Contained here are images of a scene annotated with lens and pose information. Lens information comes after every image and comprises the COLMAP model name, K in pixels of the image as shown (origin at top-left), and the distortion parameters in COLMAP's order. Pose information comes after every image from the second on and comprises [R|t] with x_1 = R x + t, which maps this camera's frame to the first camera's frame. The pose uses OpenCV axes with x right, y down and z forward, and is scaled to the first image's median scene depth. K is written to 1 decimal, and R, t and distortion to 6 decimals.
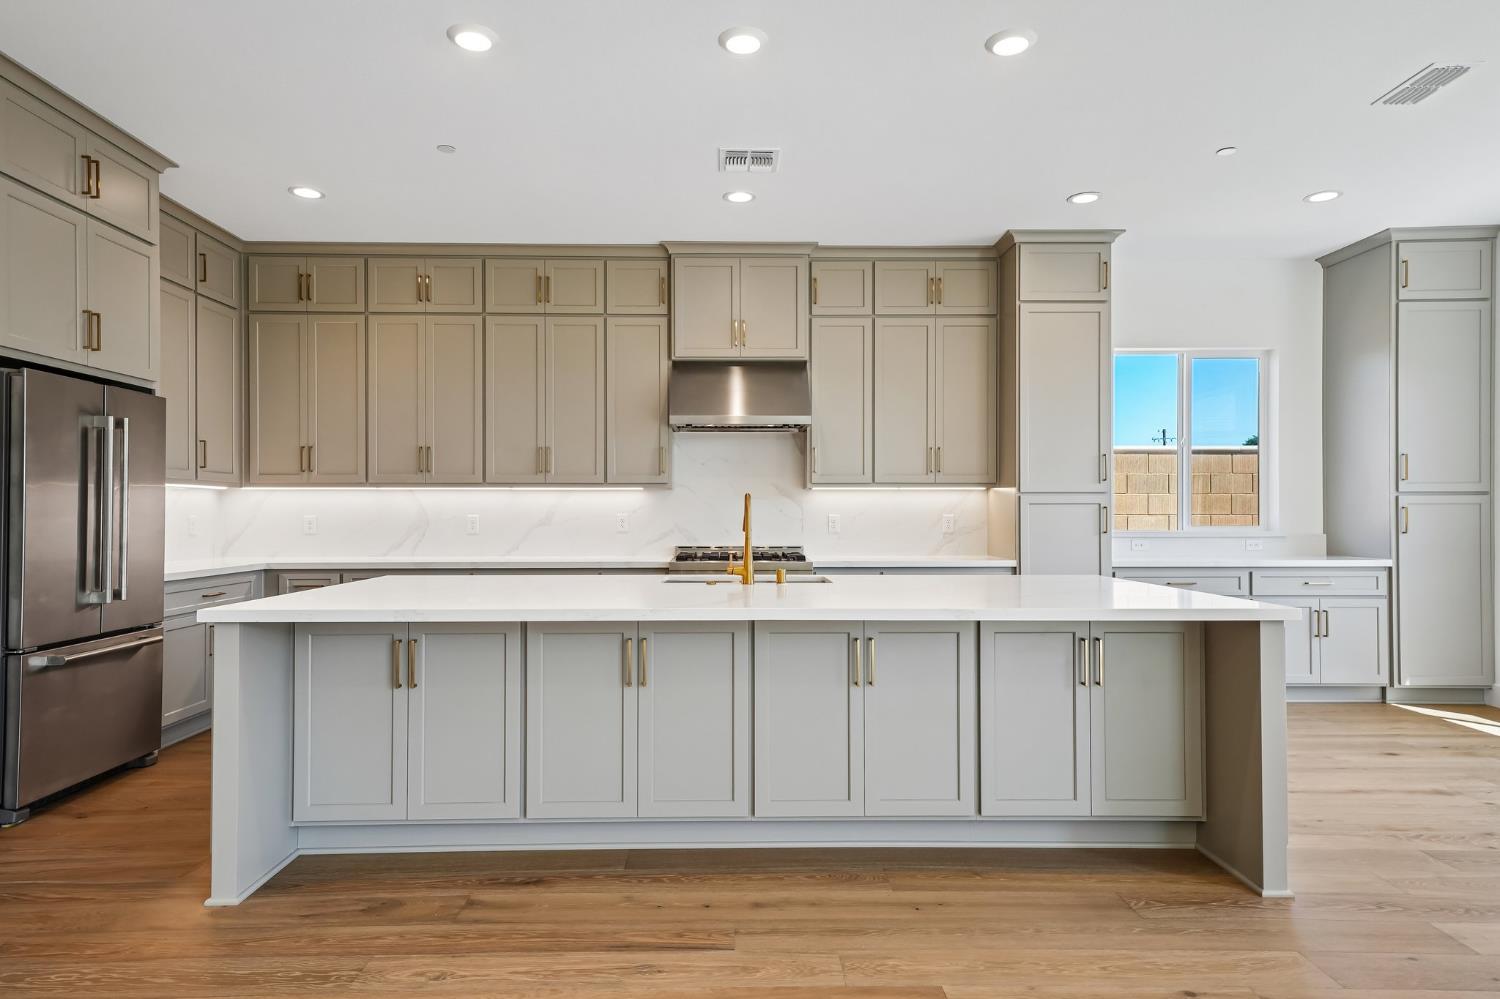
lens RADIAL K [[883.4, 0, 742.2], [0, 883.4, 511.4], [0, 0, 1]] dist [0.034803, -0.000795]
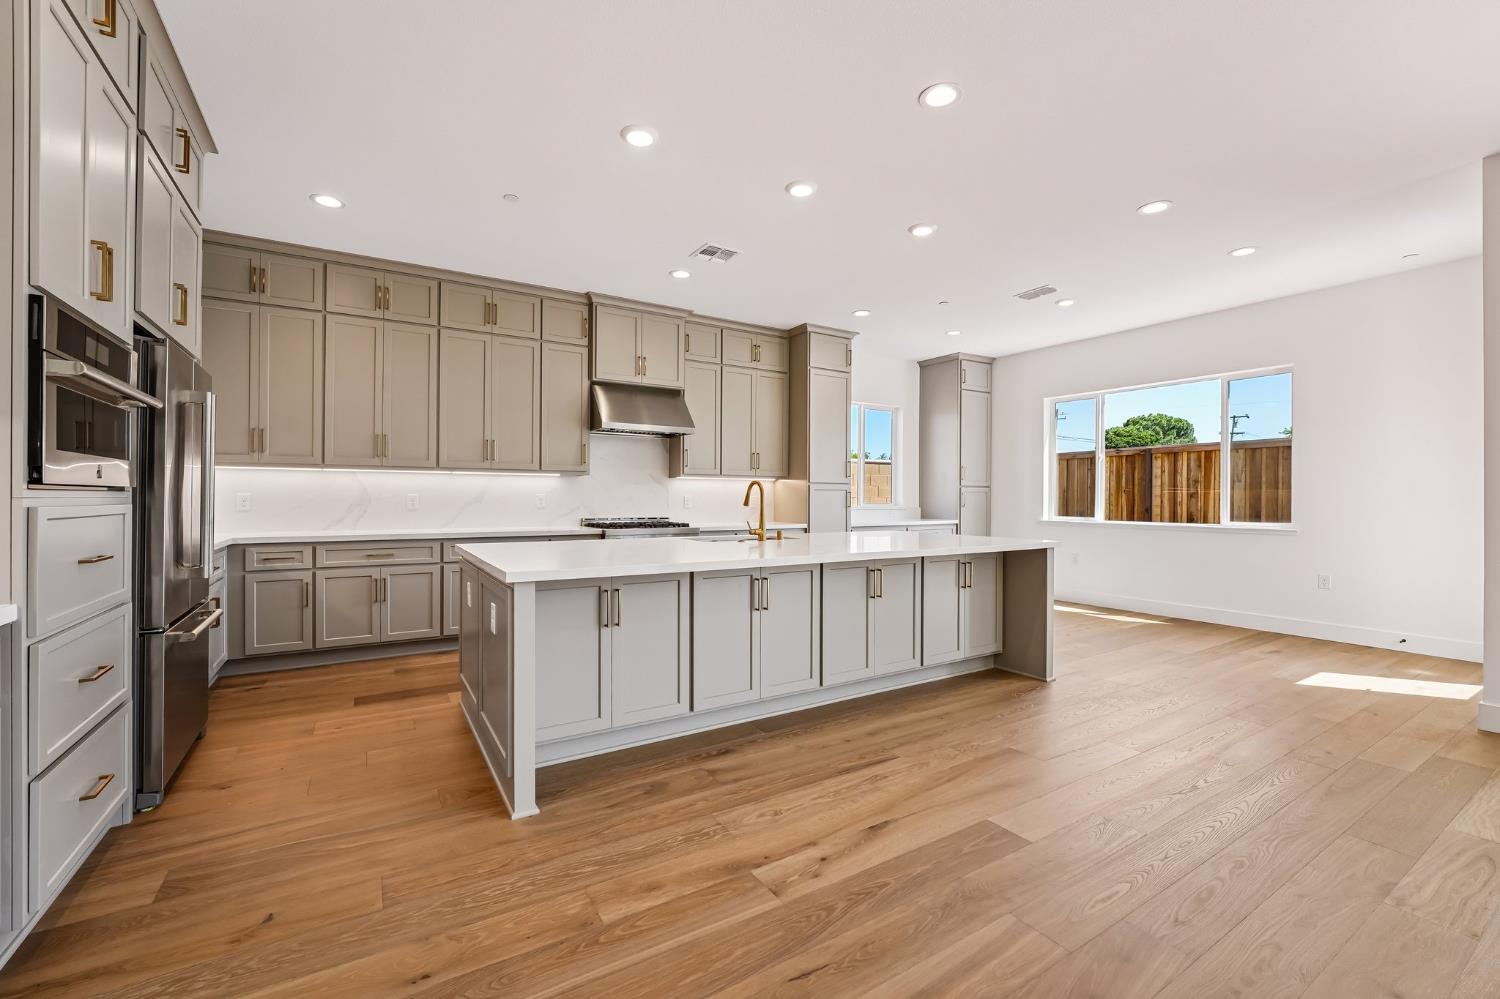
lens RADIAL K [[616.1, 0, 745.6], [0, 616.1, 499.8], [0, 0, 1]] dist [-0.020962, 0.003430]
pose [[0.860681, 0.002564, 0.509139, -0.401911], [-0.006646, 0.999959, 0.006199, 0.004500], [-0.509102, -0.008719, 0.860662, 0.082252]]
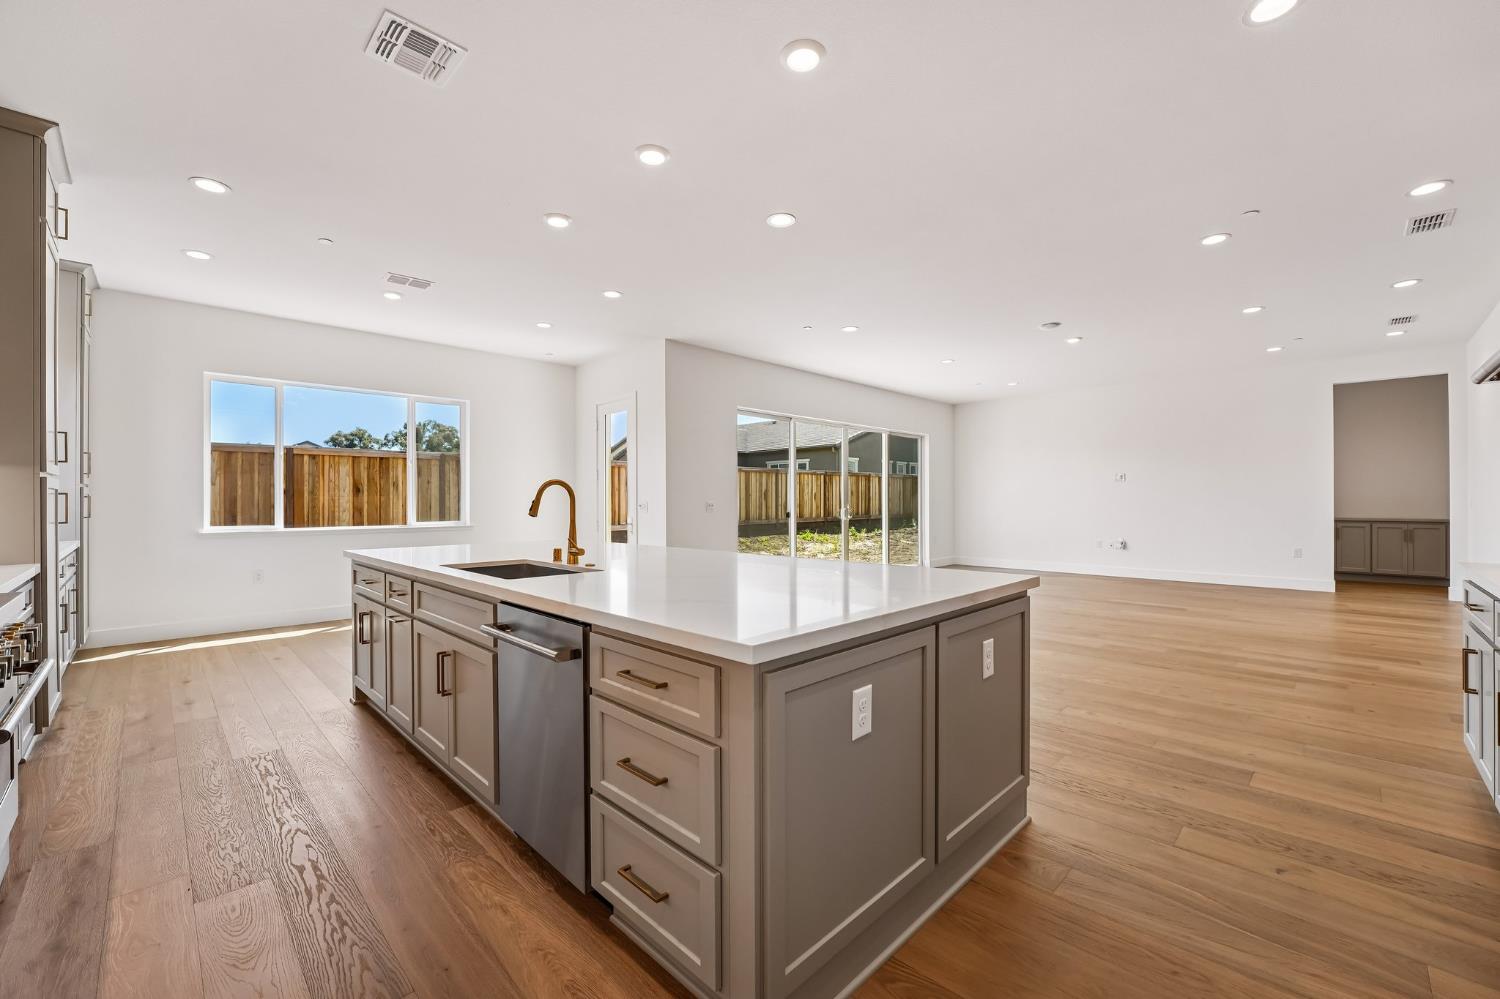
lens RADIAL K [[616.1, 0, 742.4], [0, 616.1, 497.4], [0, 0, 1]] dist [-0.020962, 0.003430]
pose [[-0.688261, 0.007569, 0.725423, -0.501536], [0.001563, 0.999959, -0.008951, 0.005641], [-0.725461, -0.005027, -0.688245, 0.998320]]
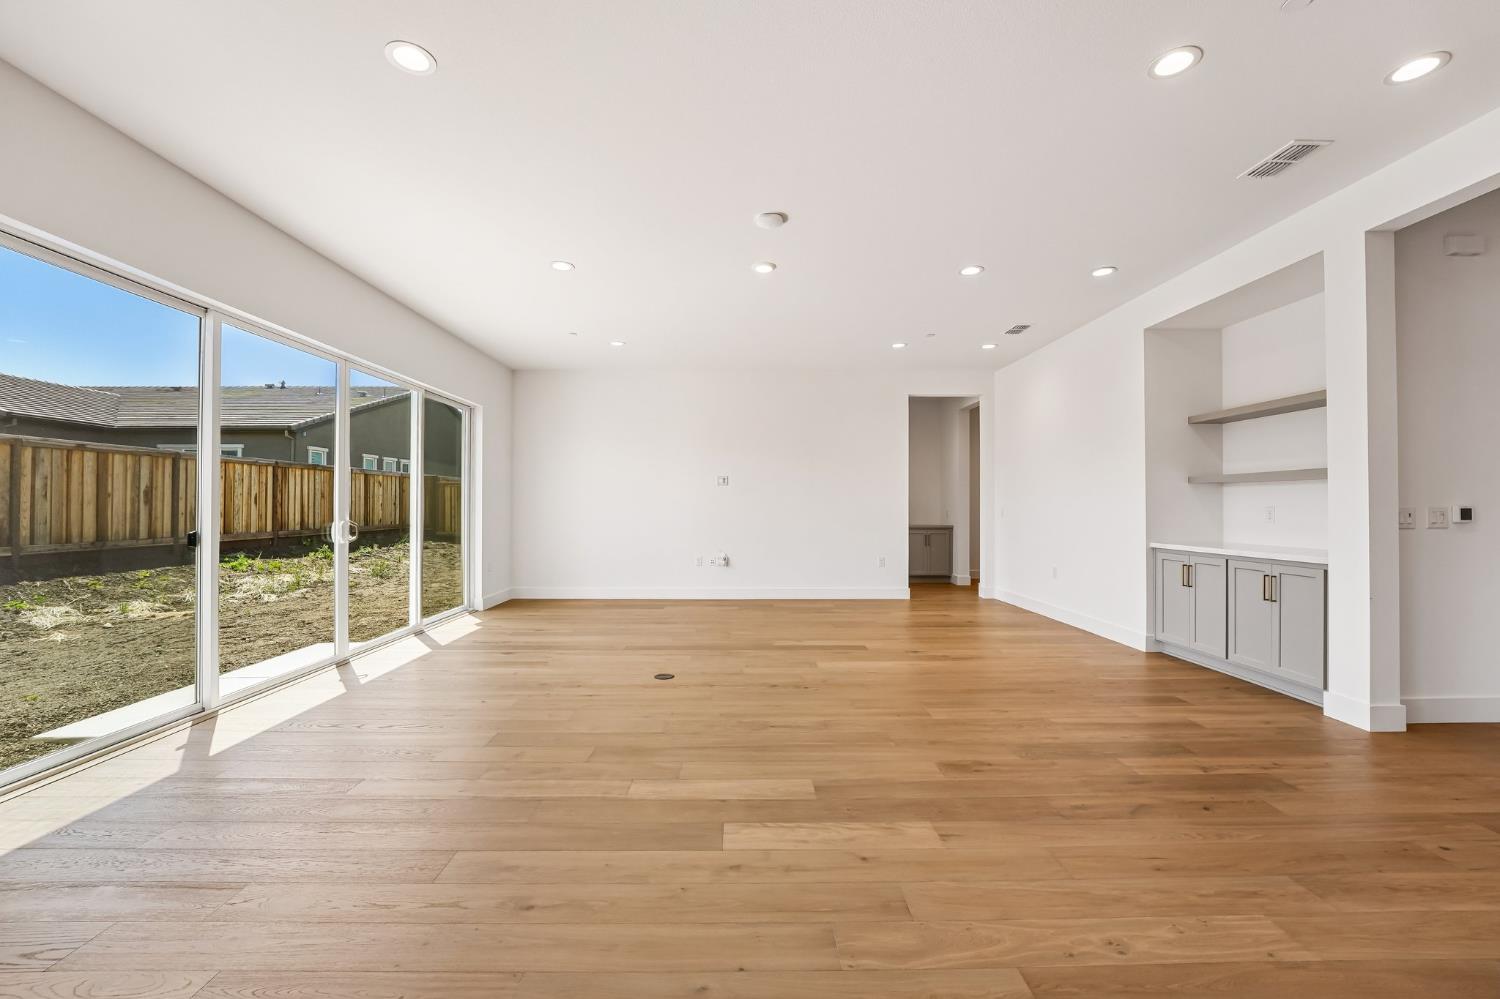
lens RADIAL K [[616.1, 0, 748.0], [0, 616.1, 498.7], [0, 0, 1]] dist [-0.020962, 0.003430]
pose [[-0.999983, 0.000313, 0.005799, -0.023446], [0.000218, 0.999868, -0.016267, 0.002581], [-0.005803, -0.016266, -0.999851, 0.462943]]
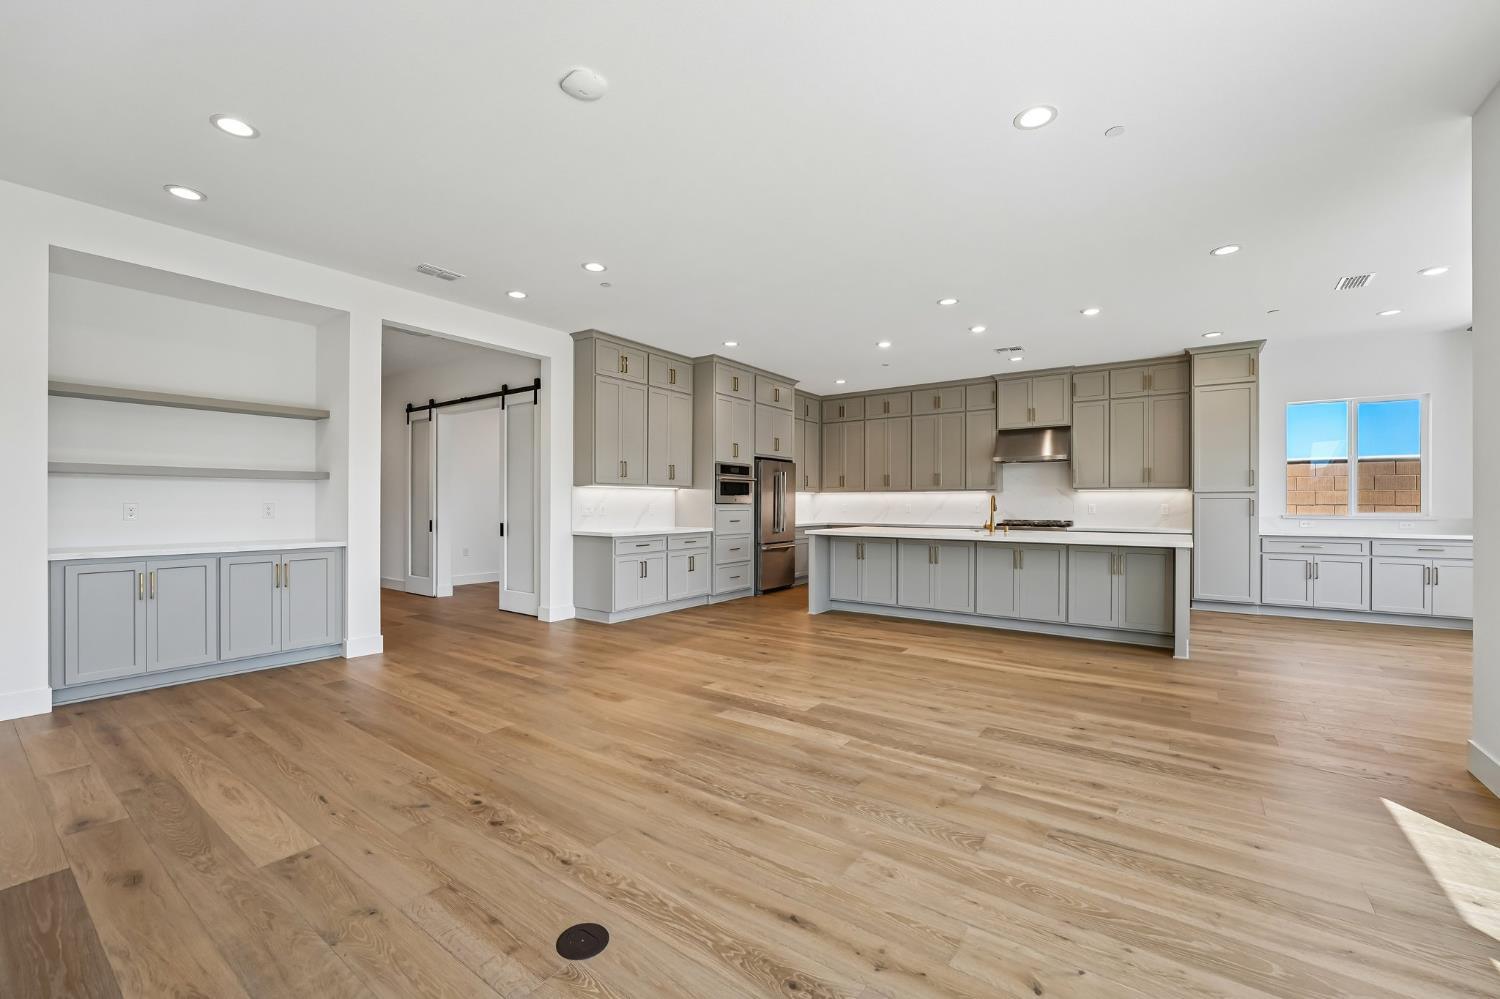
lens RADIAL K [[616.1, 0, 741.1], [0, 616.1, 503.7], [0, 0, 1]] dist [-0.020962, 0.003430]
pose [[0.795721, 0.002321, -0.605658, 0.358730], [-0.000551, 0.999995, 0.003108, -0.001762], [0.605663, -0.002140, 0.795719, -0.588179]]
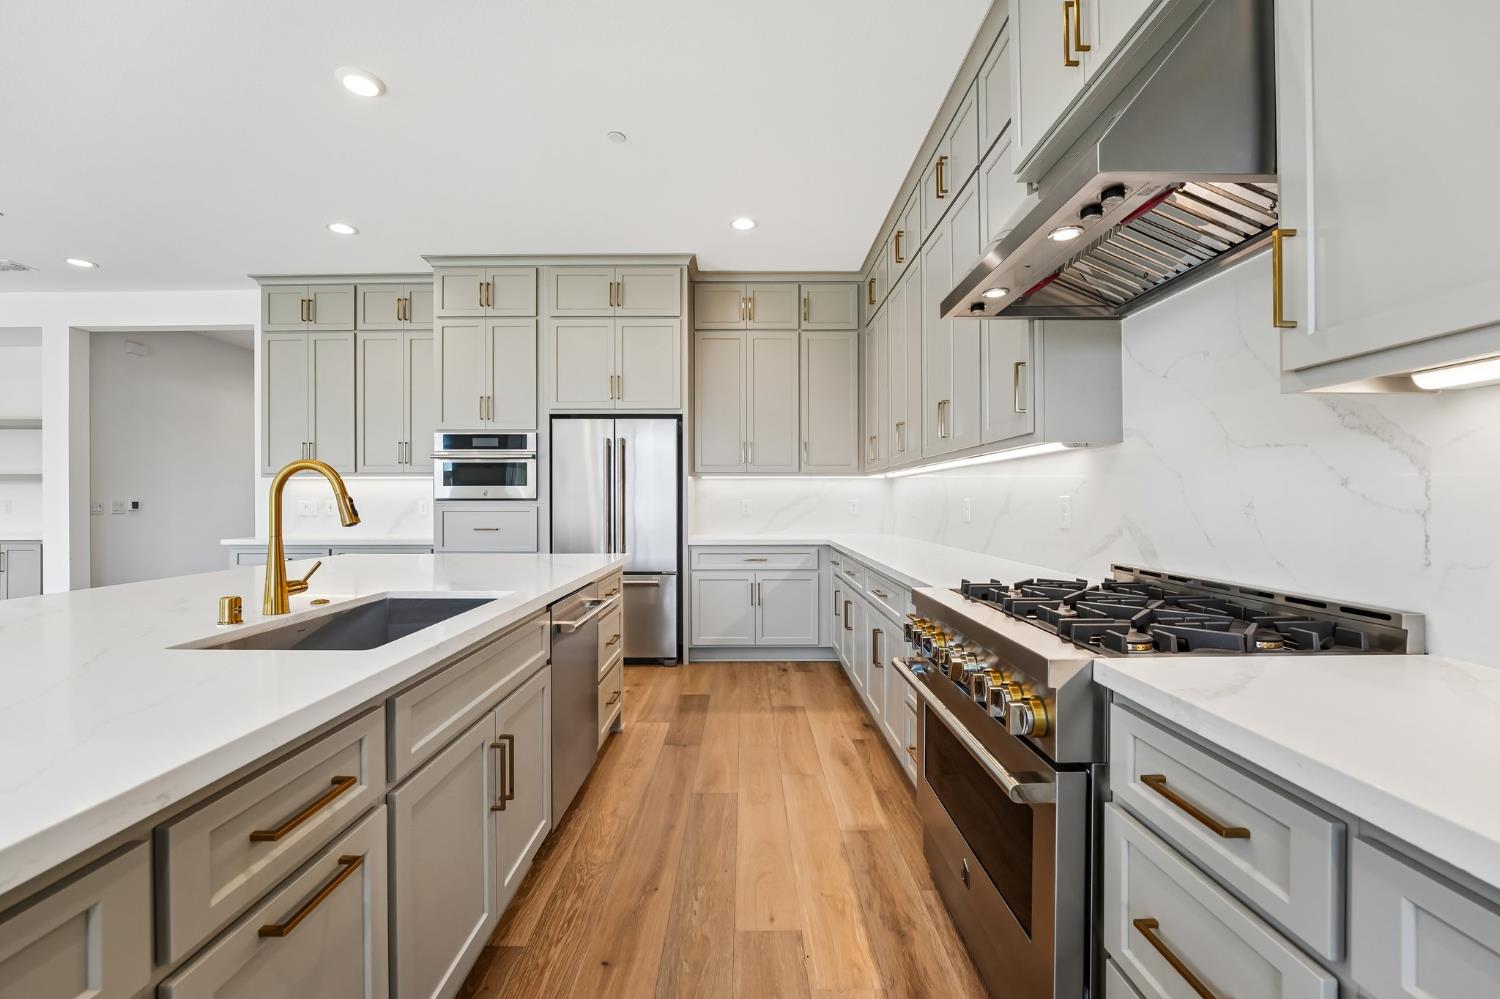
lens RADIAL K [[616.1, 0, 748.6], [0, 616.1, 497.7], [0, 0, 1]] dist [-0.020962, 0.003430]
pose [[-0.019263, -0.002575, -0.999811, 0.302880], [0.005621, 0.999981, -0.002683, 0.004443], [0.999799, -0.005672, -0.019248, 0.966714]]
